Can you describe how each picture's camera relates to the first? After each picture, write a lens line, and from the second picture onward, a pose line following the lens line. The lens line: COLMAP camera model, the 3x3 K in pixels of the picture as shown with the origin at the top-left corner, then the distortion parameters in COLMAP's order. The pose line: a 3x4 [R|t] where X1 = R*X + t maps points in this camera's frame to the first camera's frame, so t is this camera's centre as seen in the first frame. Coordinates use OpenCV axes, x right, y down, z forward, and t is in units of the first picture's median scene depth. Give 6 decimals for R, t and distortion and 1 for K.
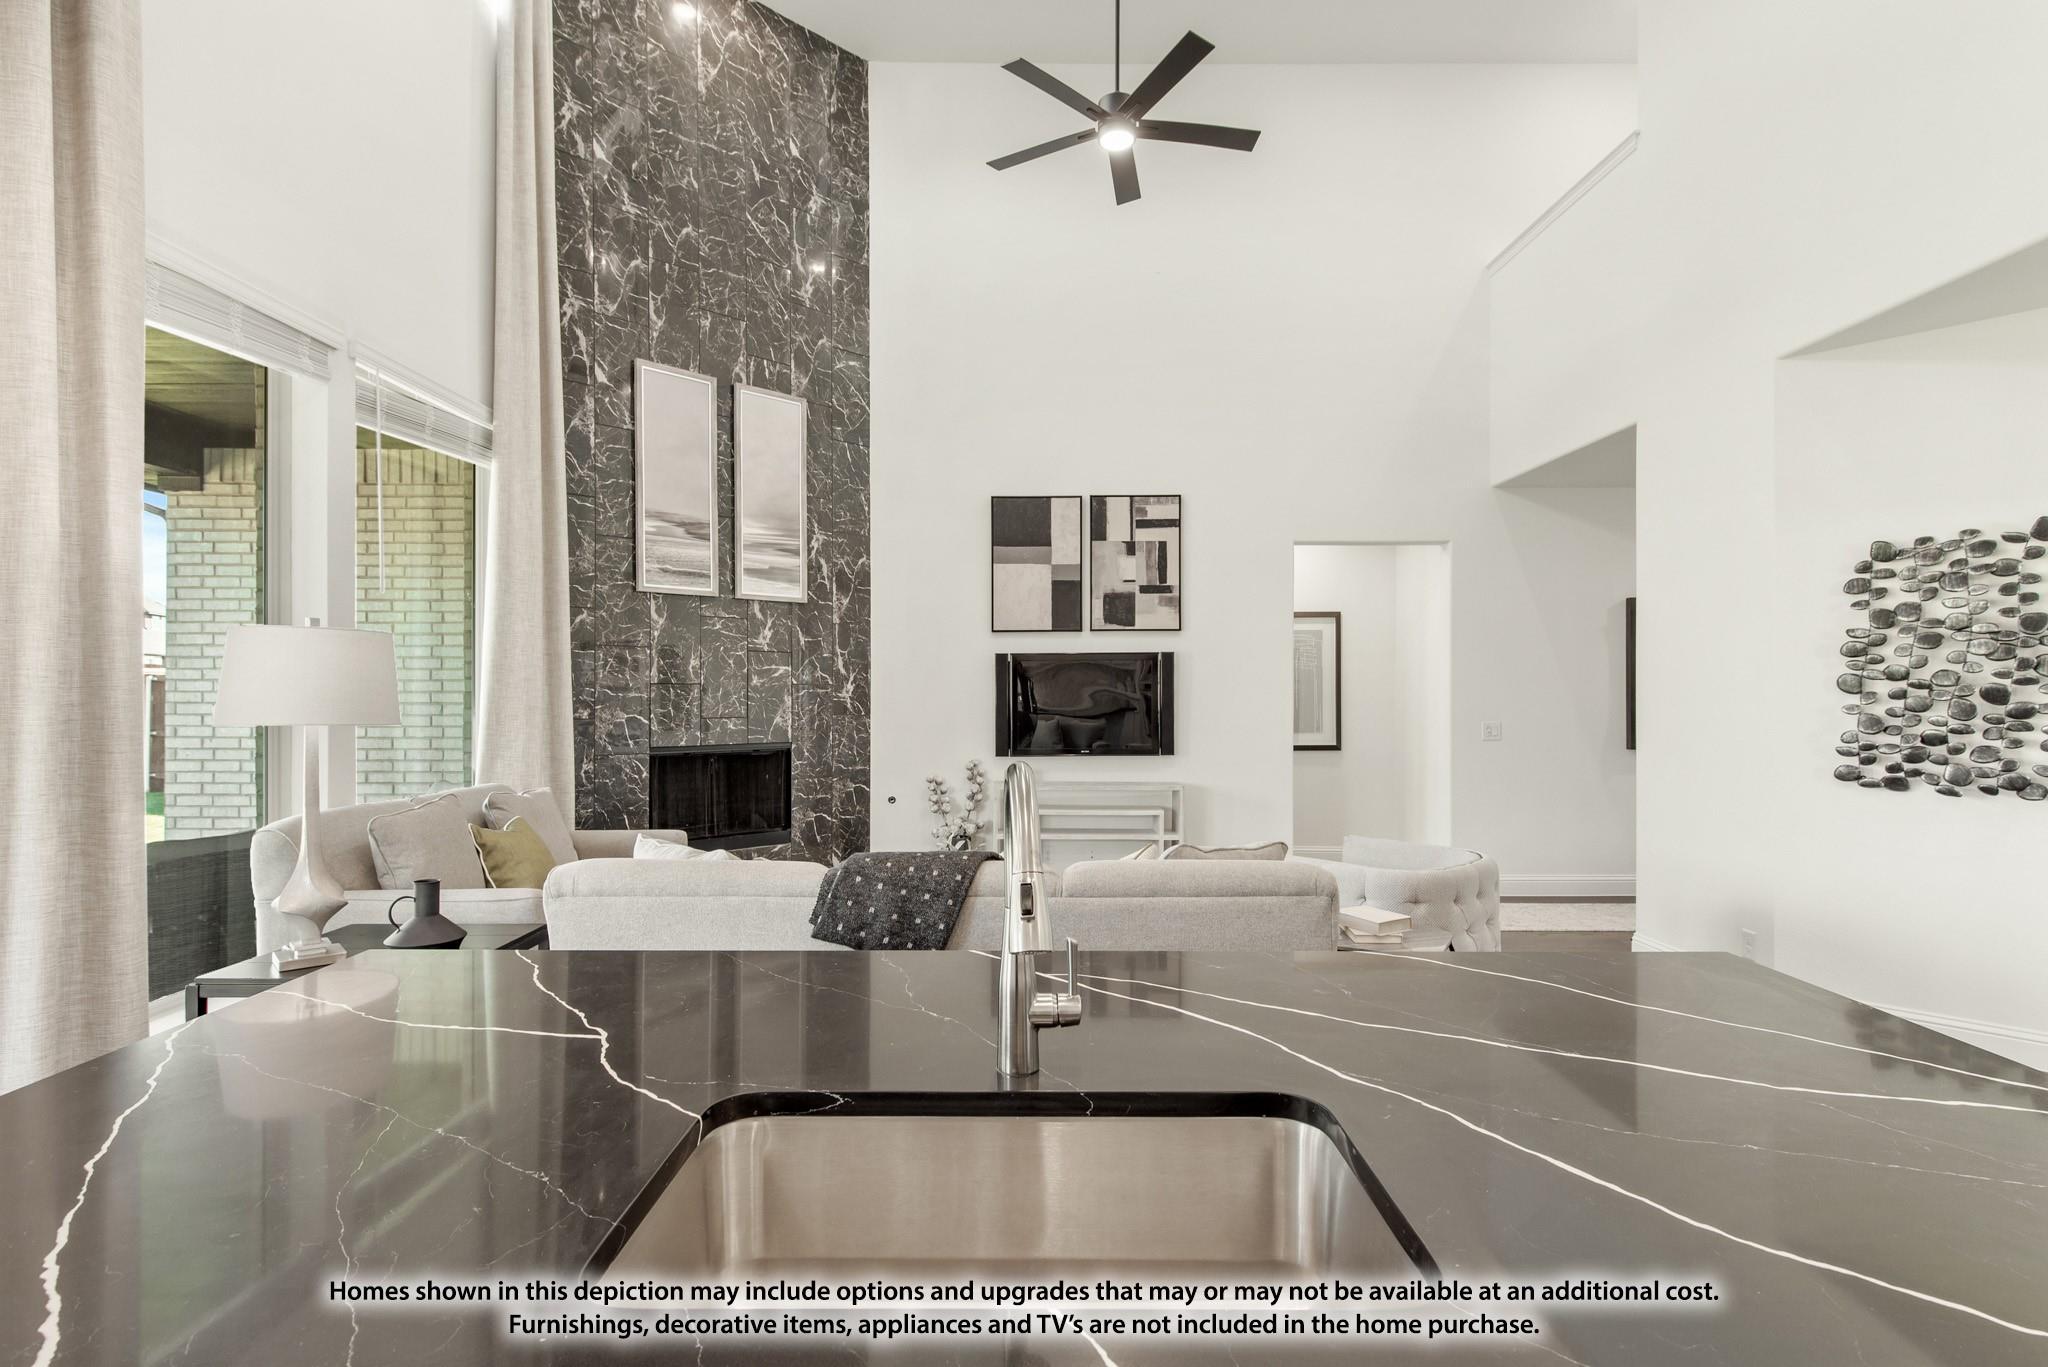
lens RADIAL K [[969.1, 0, 1030.7], [0, 969.1, 692.4], [0, 0, 1]] dist [0.008140, -0.001236]
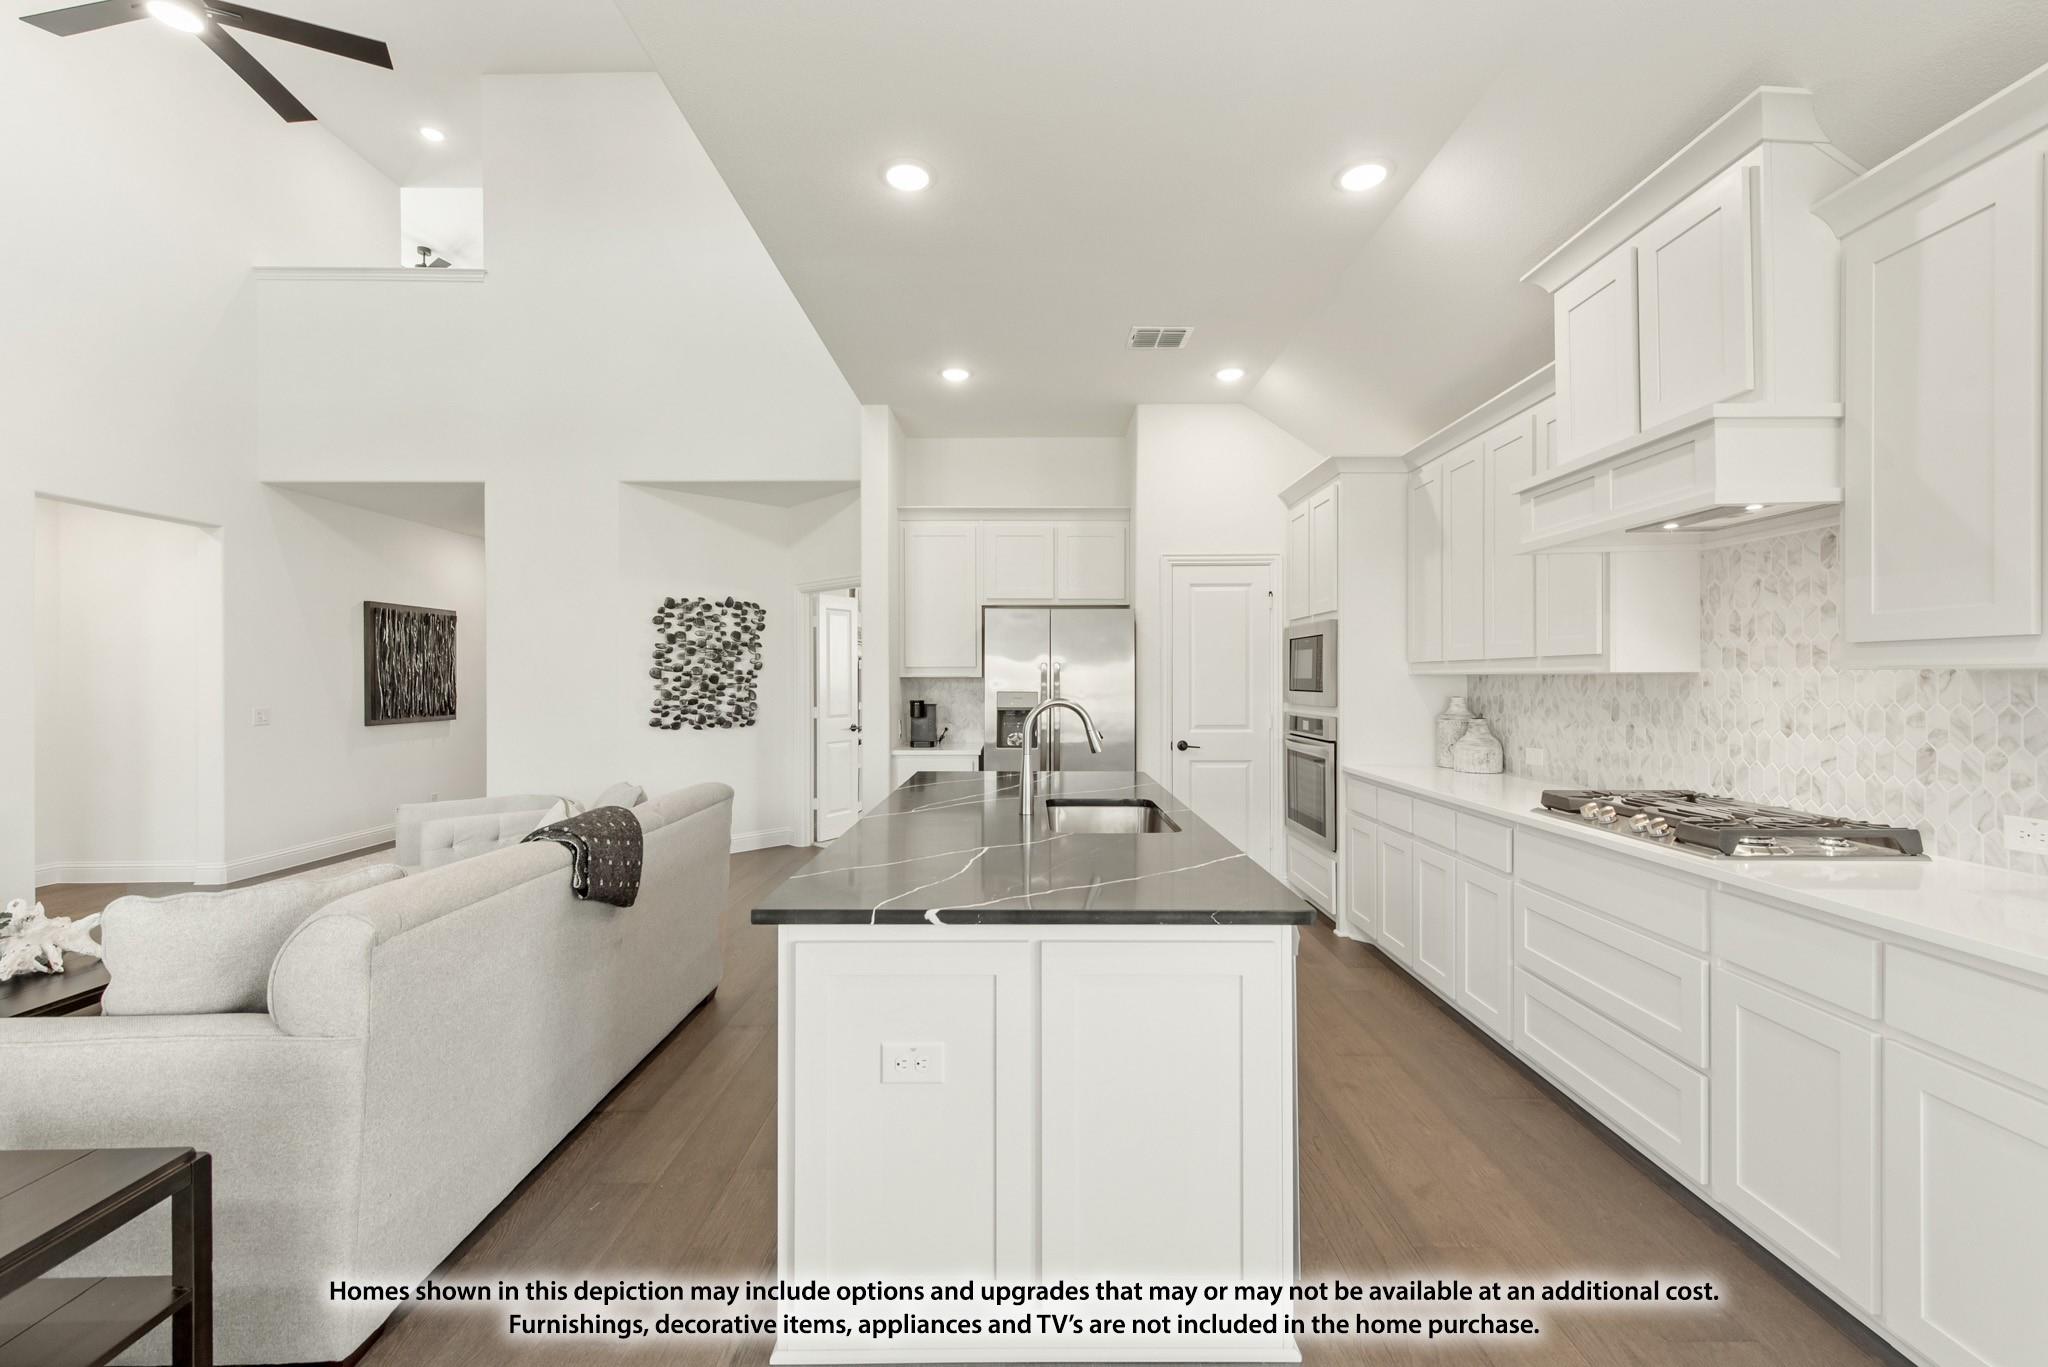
lens RADIAL K [[819.2, 0, 1039.2], [0, 819.2, 682.8], [0, 0, 1]] dist [0.008931, -0.002747]
pose [[-0.011655, -0.005945, 0.999914, -0.466924], [0.002331, 0.999979, 0.005972, 0.001049], [-0.999929, 0.002400, -0.011641, 0.198002]]
